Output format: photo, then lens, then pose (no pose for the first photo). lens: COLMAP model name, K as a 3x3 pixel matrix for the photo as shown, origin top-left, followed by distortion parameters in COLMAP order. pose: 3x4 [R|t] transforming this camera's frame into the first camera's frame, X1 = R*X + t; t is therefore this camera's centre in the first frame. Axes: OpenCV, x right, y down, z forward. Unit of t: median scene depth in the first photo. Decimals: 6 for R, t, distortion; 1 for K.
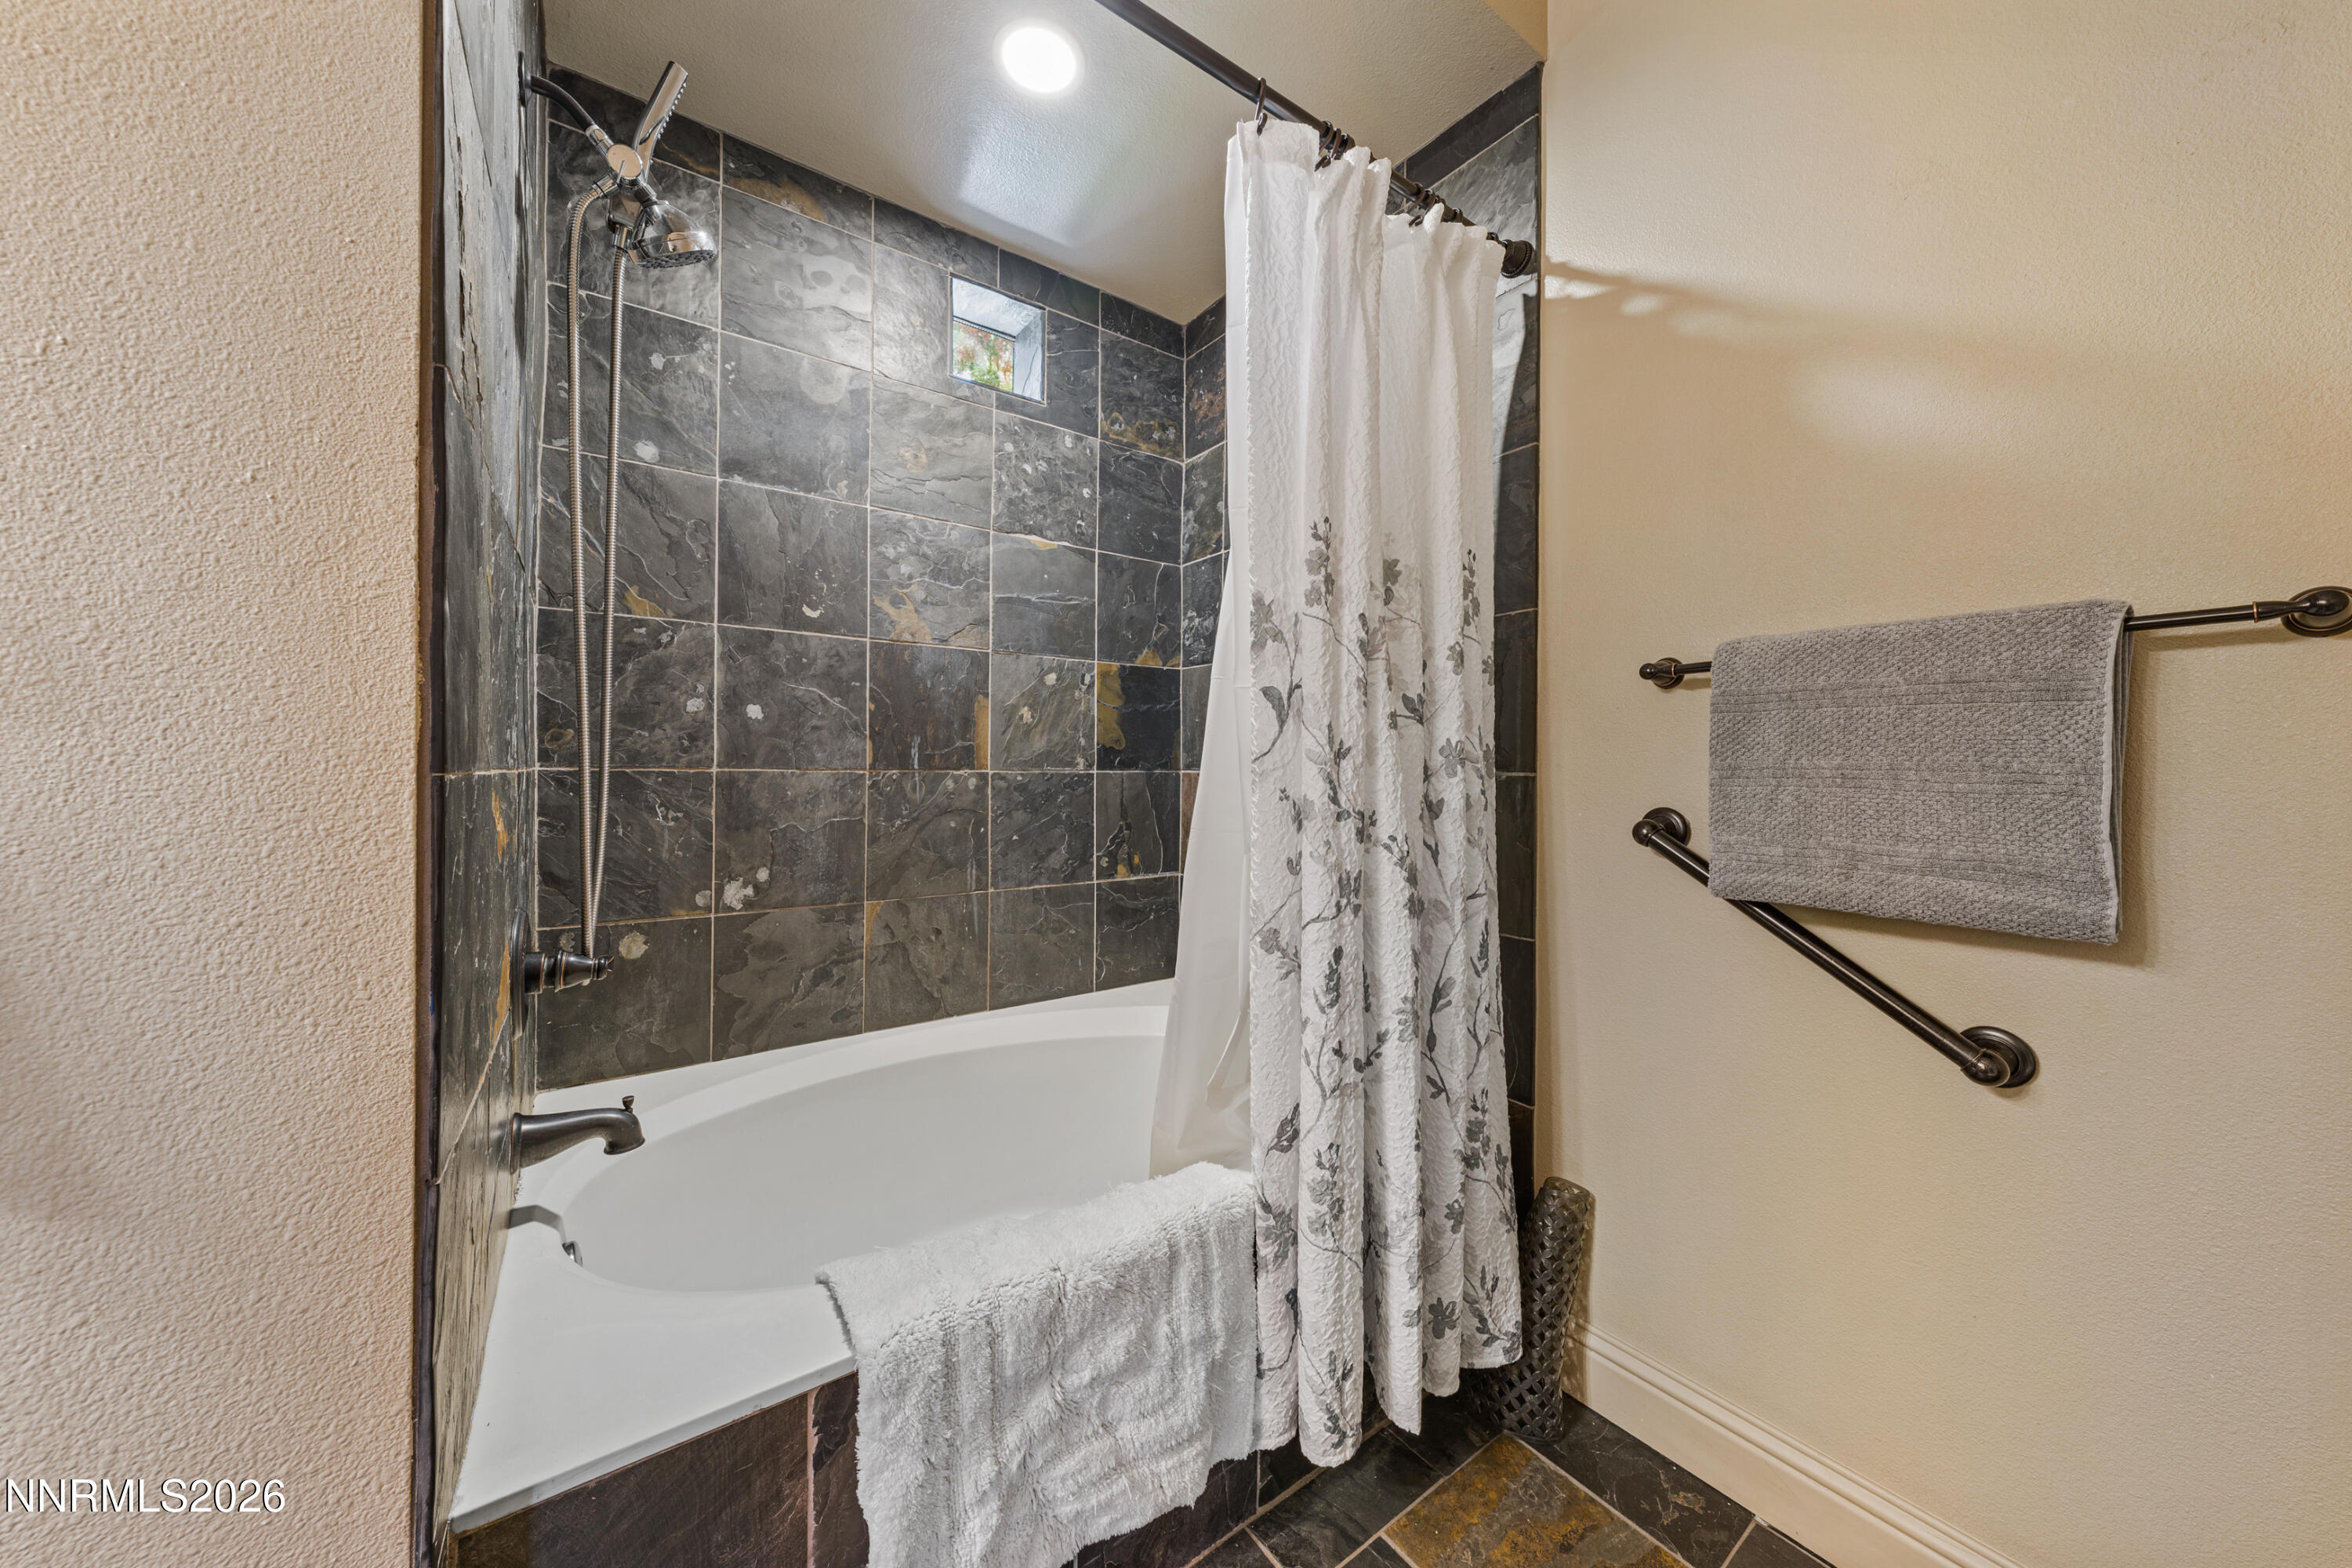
lens RADIAL K [[797.2, 0, 1180.3], [0, 797.2, 766.2], [0, 0, 1]] dist [0.000231, 0.000048]
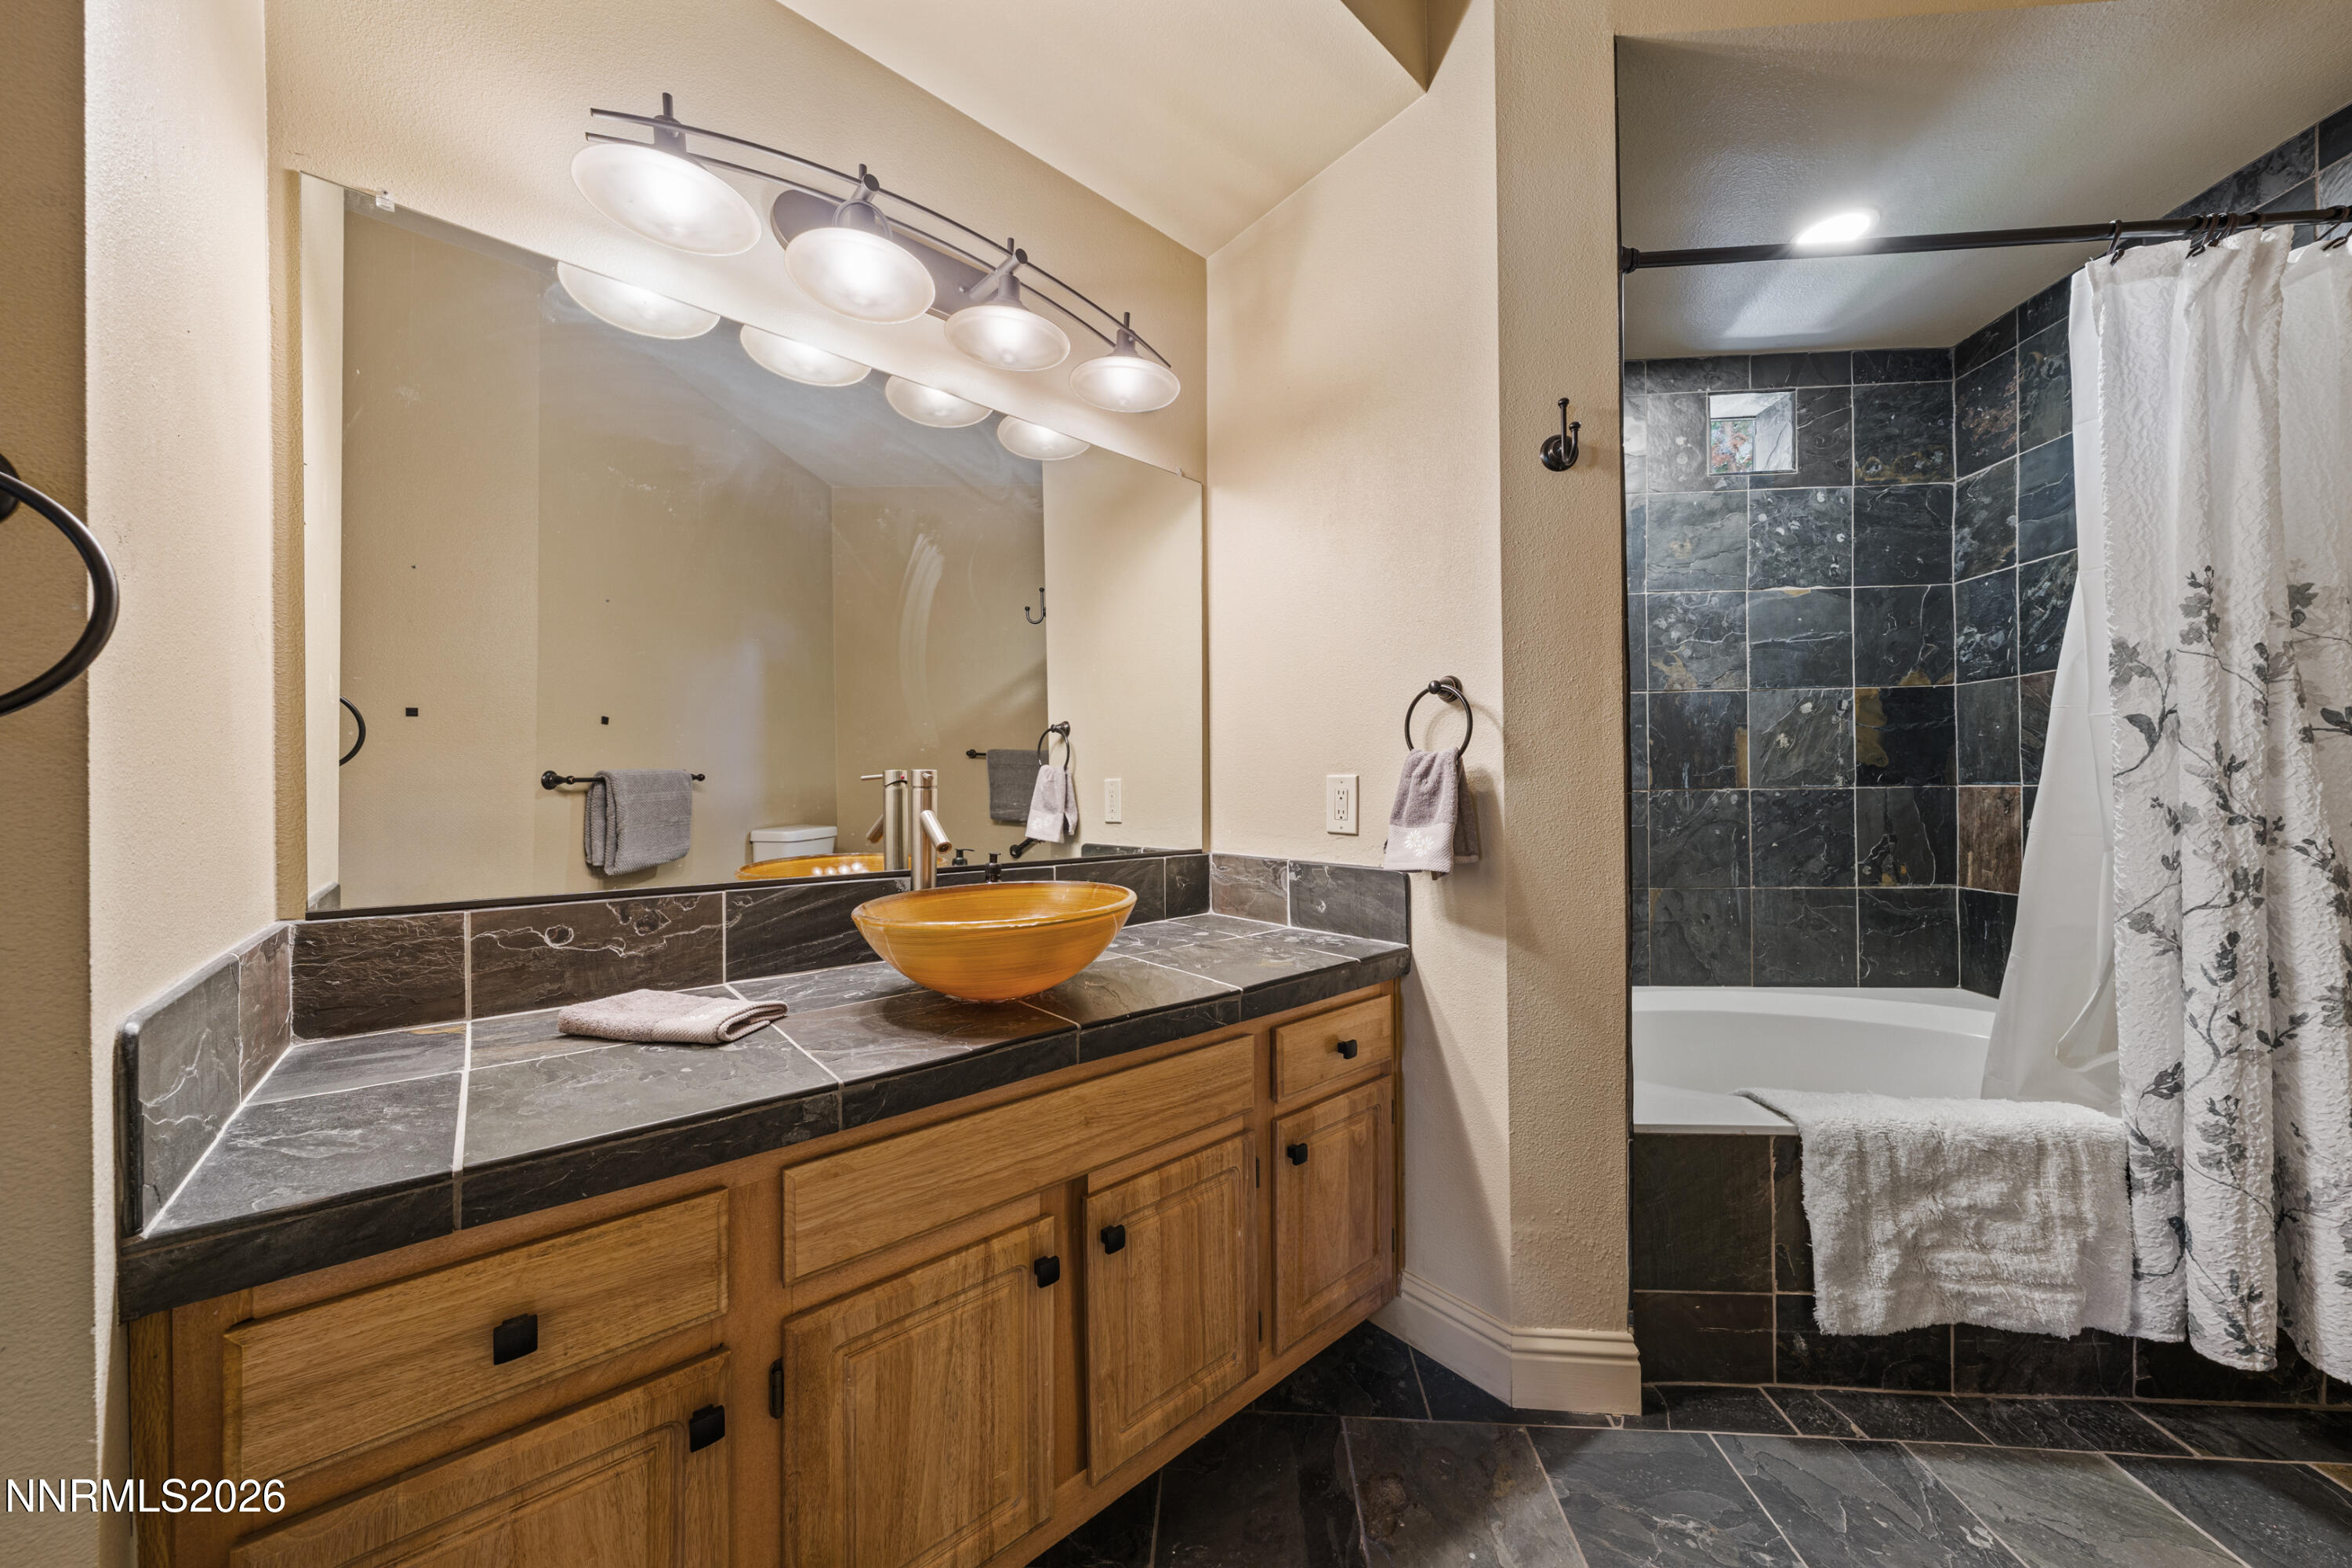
lens RADIAL K [[797.2, 0, 1177.8], [0, 797.2, 790.5], [0, 0, 1]] dist [0.000231, 0.000048]
pose [[0.768543, -0.016219, -0.639593, -0.217644], [0.018776, 0.999820, -0.002793, -0.007082], [0.639523, -0.009863, 0.768709, -0.805149]]
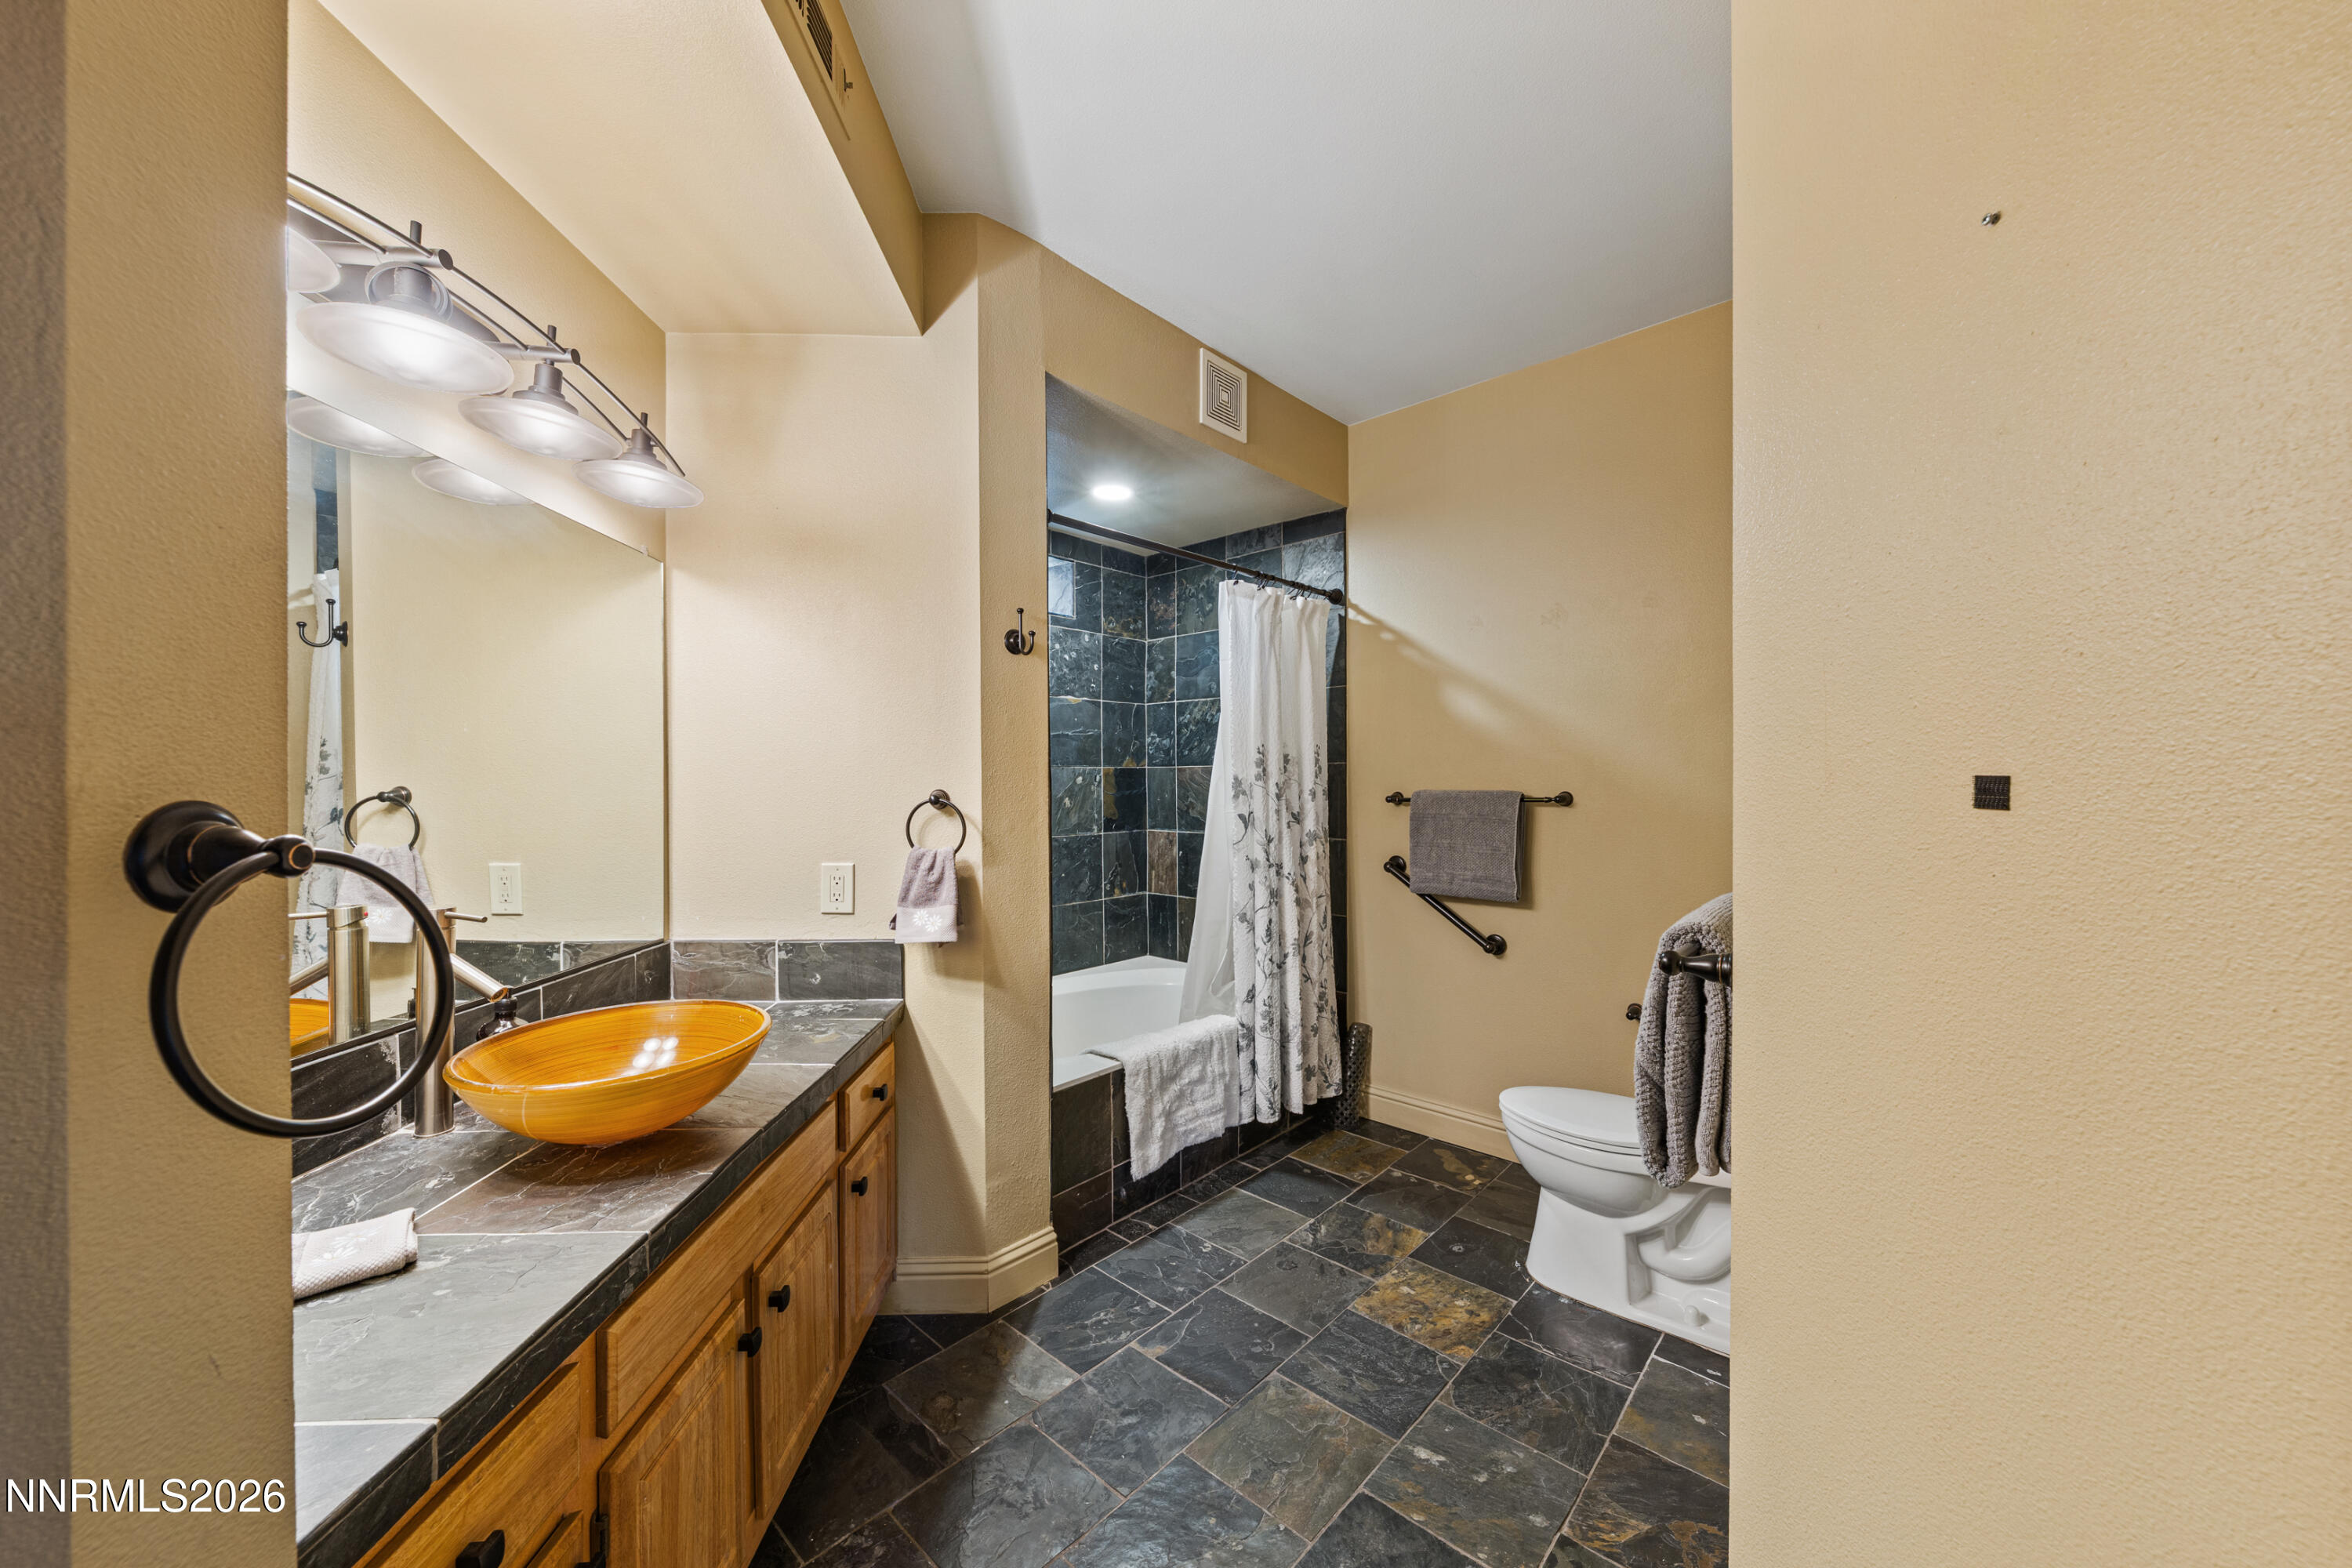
lens RADIAL K [[848.3, 0, 1177.9], [0, 848.3, 786.7], [0, 0, 1]] dist [0.007881, -0.000179]
pose [[0.979566, -0.014527, 0.200596, -0.551085], [0.011897, 0.999827, 0.014309, -0.205003], [-0.200770, -0.011630, 0.979569, -1.386677]]
